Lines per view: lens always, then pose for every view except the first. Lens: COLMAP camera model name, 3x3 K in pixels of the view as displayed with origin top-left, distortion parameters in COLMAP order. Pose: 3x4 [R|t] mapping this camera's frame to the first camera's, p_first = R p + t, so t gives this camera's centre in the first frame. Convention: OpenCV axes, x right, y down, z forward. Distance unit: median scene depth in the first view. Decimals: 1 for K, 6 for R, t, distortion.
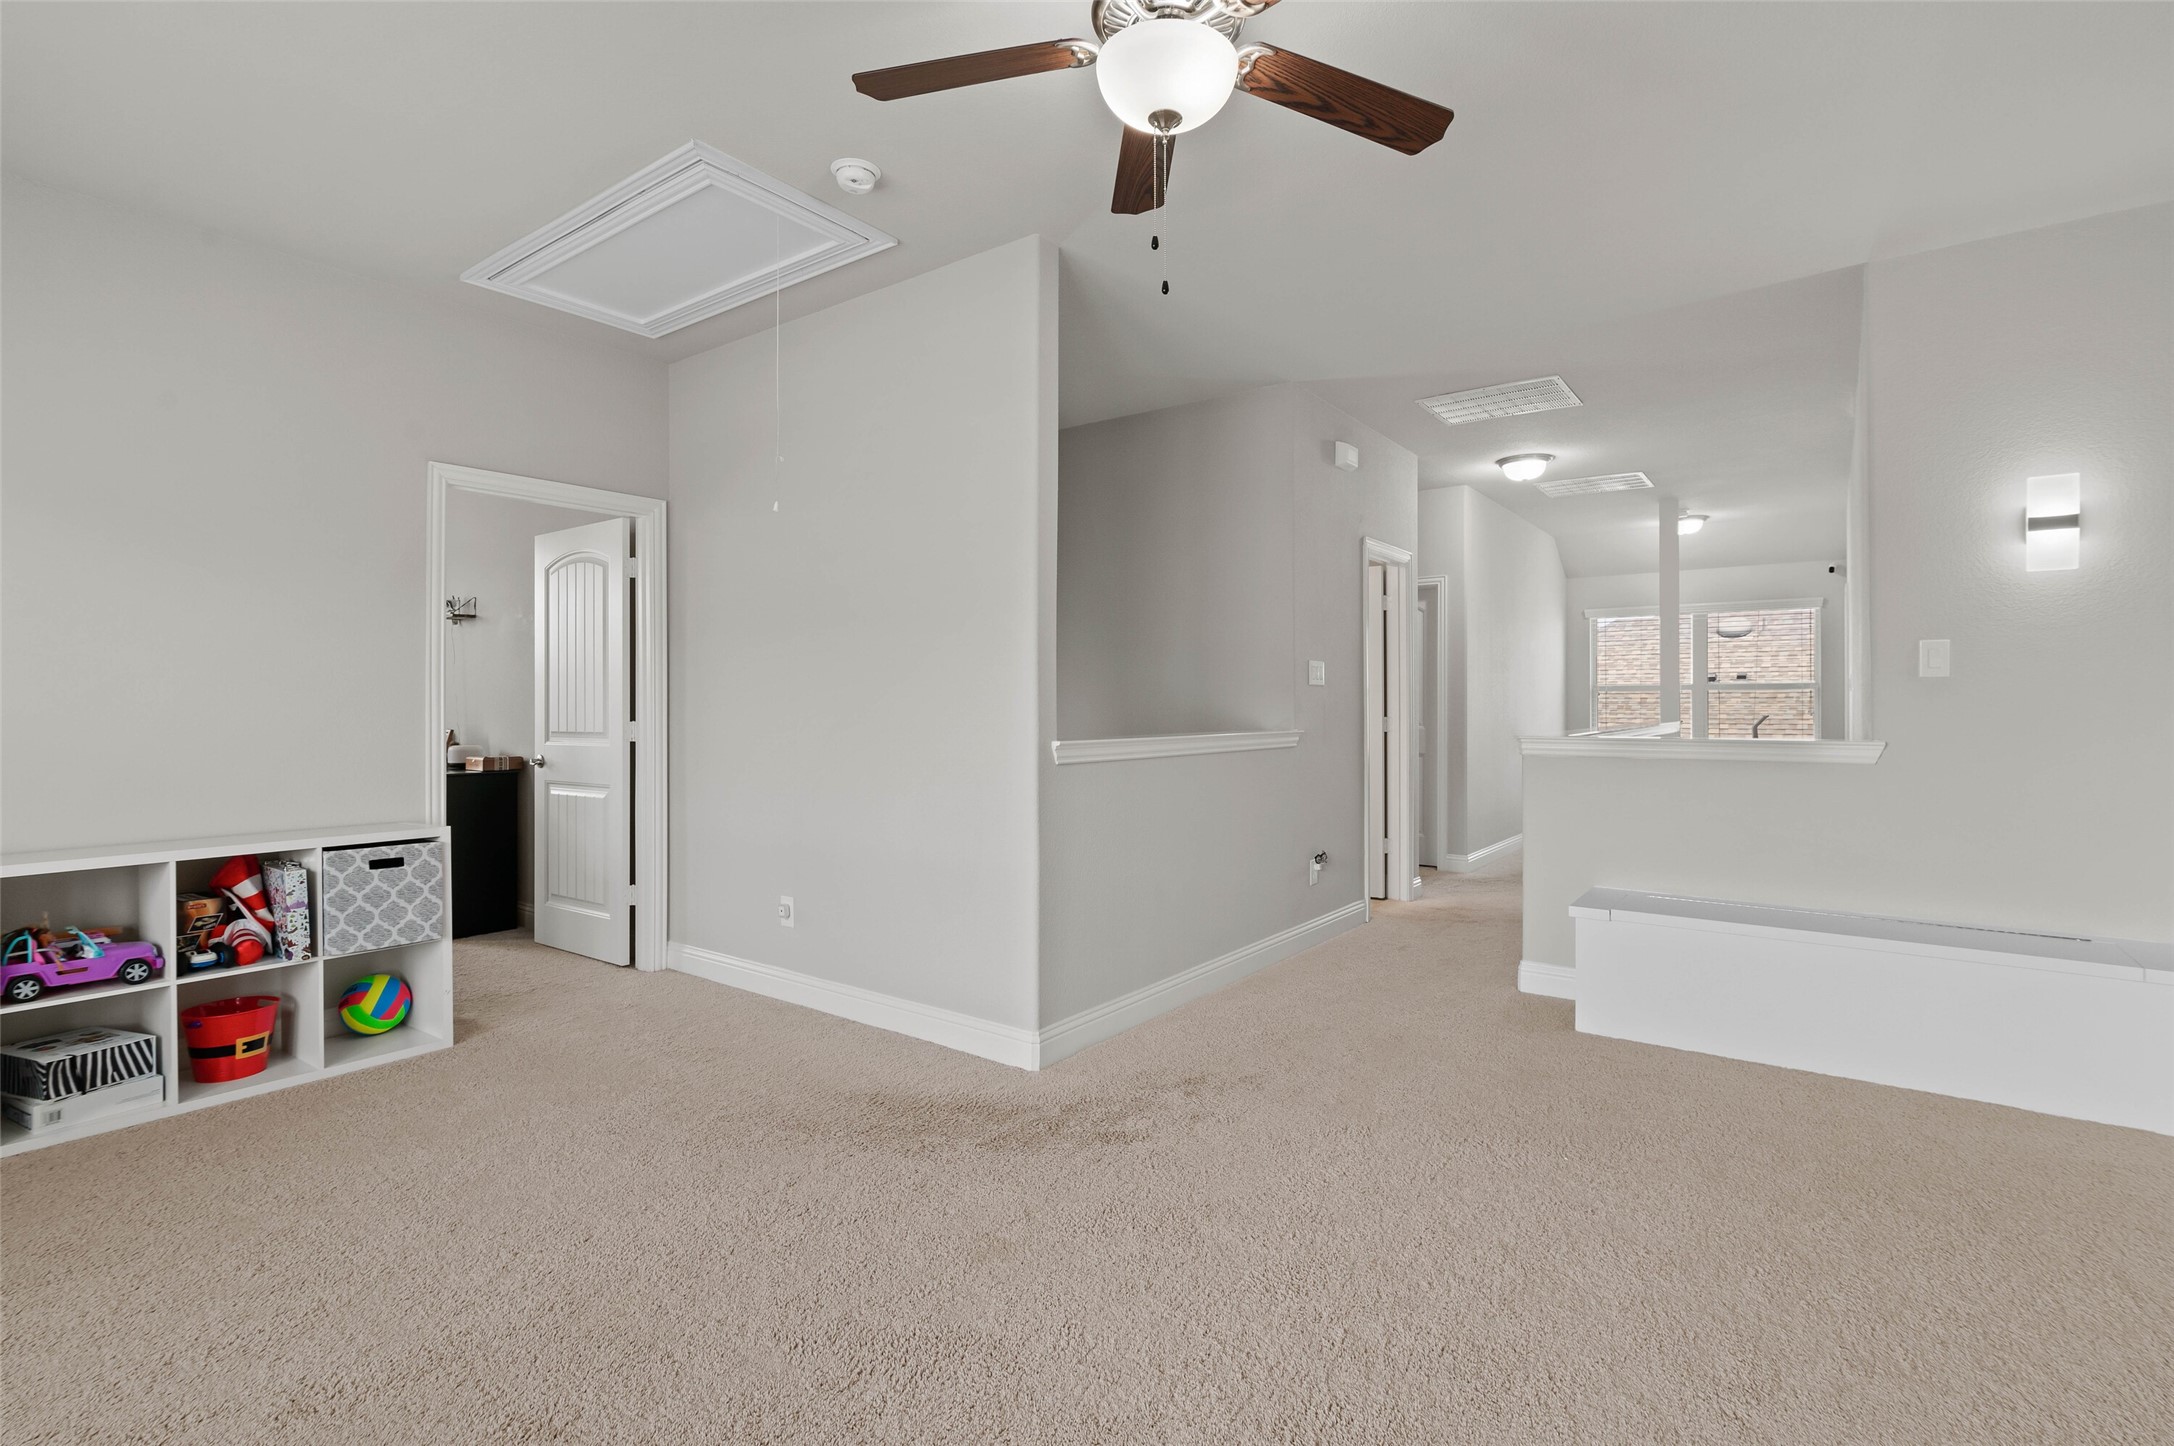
lens RADIAL K [[1002.0, 0, 1093.9], [0, 1002.0, 712.1], [0, 0, 1]] dist [-0.007436, 0.000254]
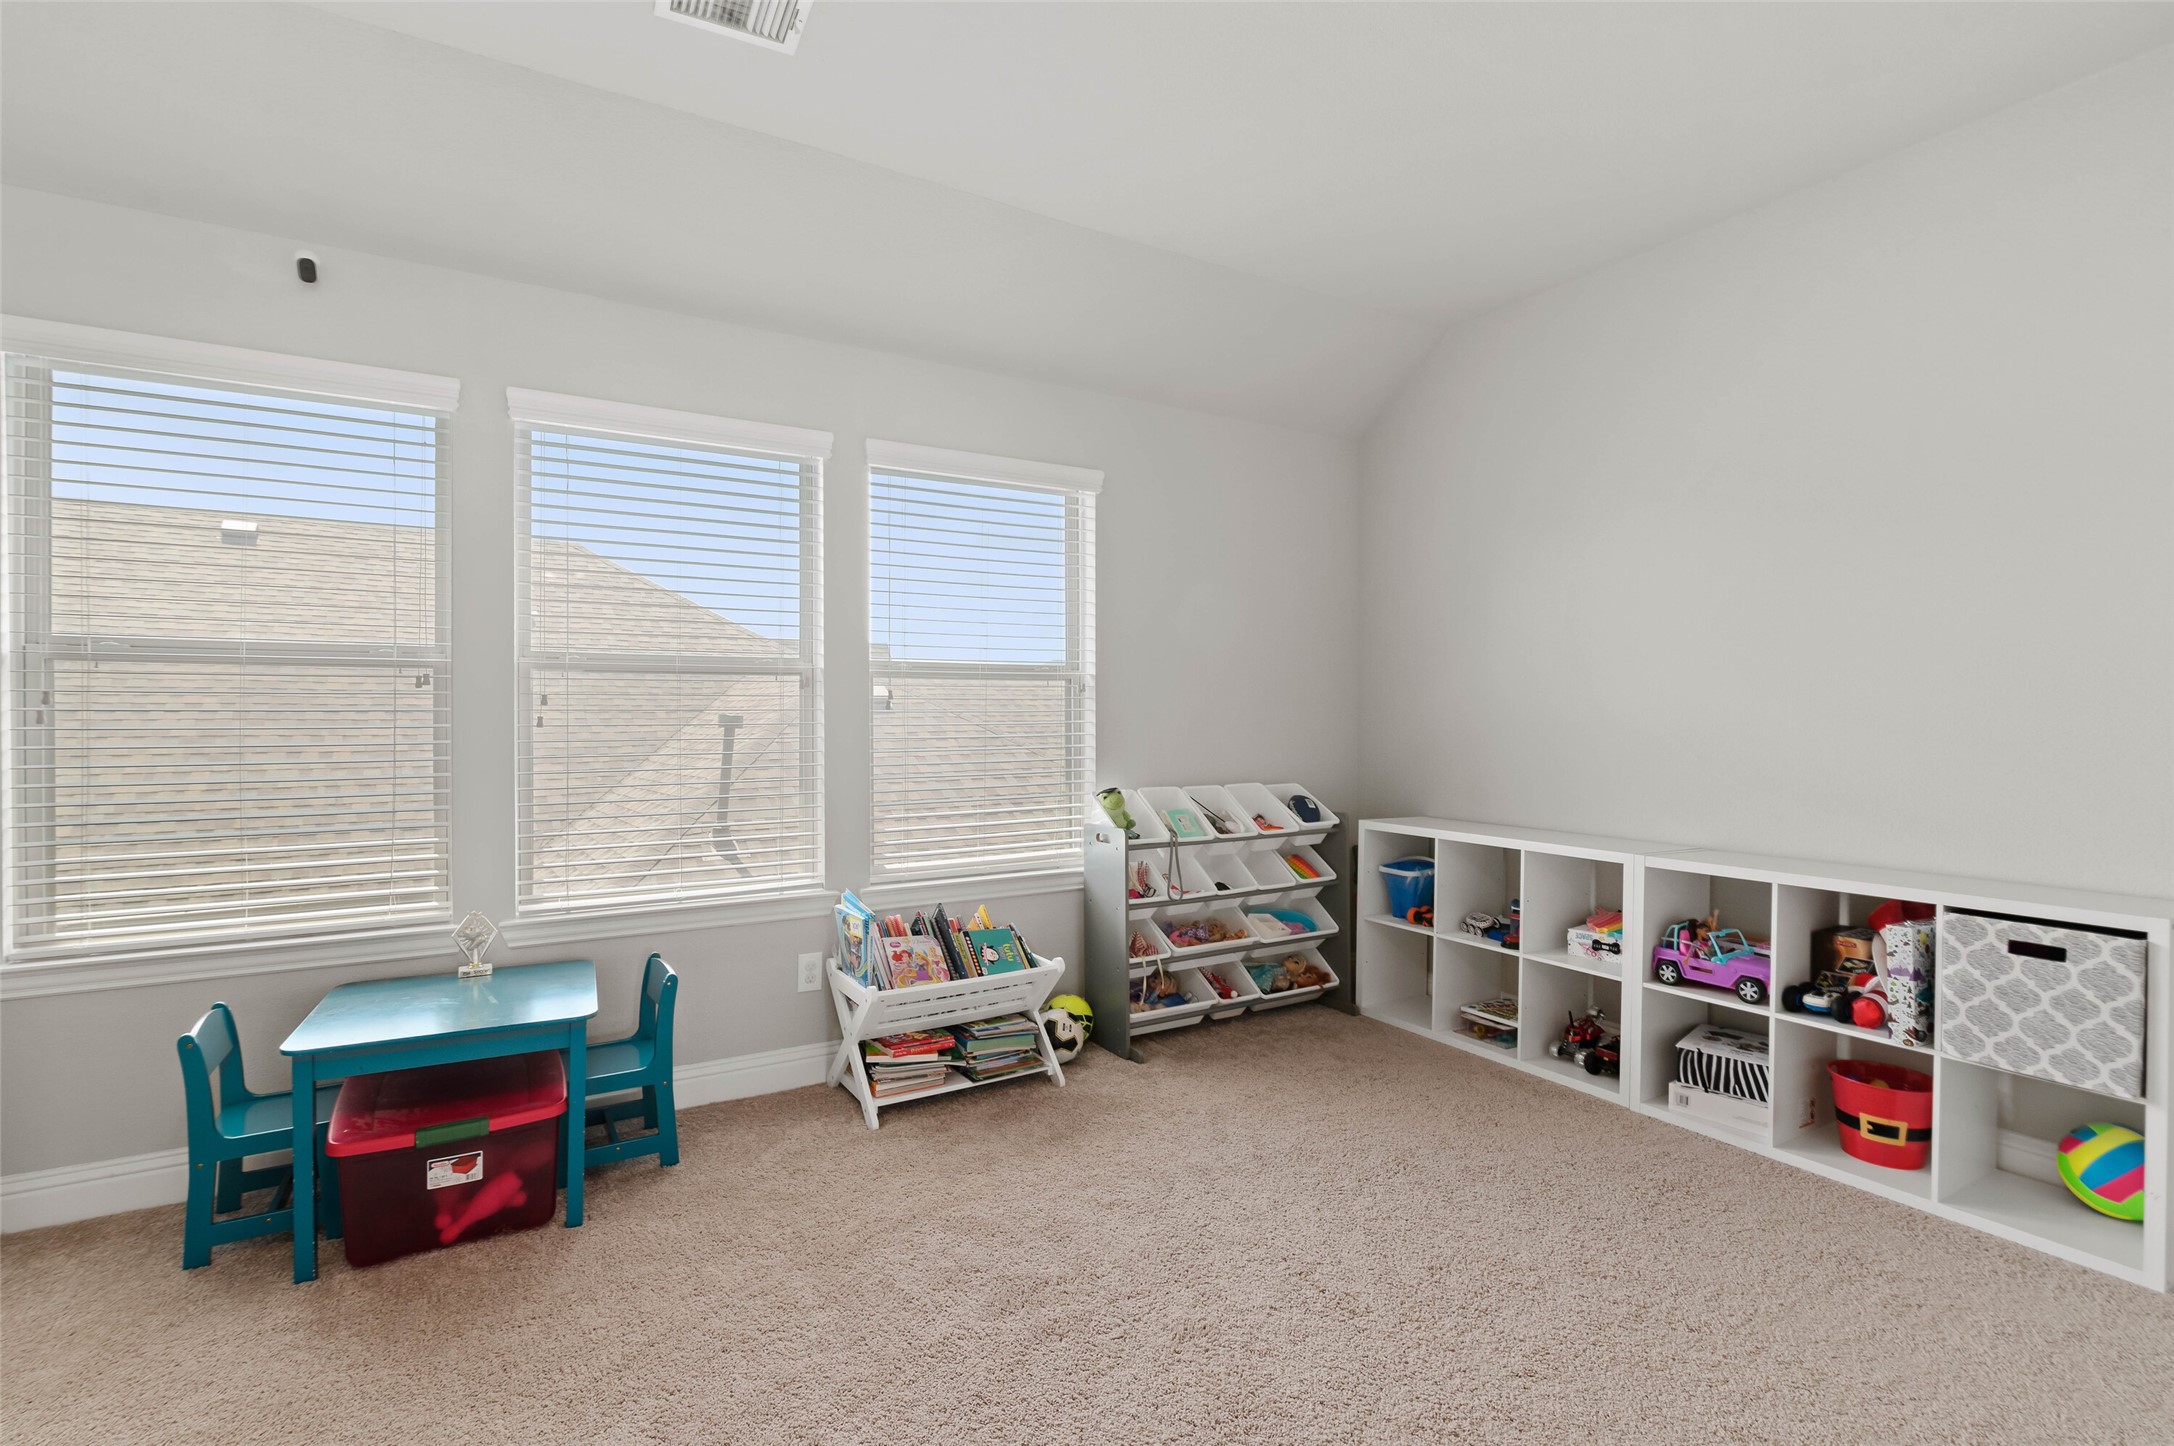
lens RADIAL K [[1002.0, 0, 1093.9], [0, 1002.0, 712.1], [0, 0, 1]] dist [-0.007436, 0.000254]
pose [[-0.391292, 0.000163, -0.920267, 0.159310], [-0.004569, 0.999987, 0.002120, -0.007247], [0.920255, 0.005034, -0.391286, 0.712686]]
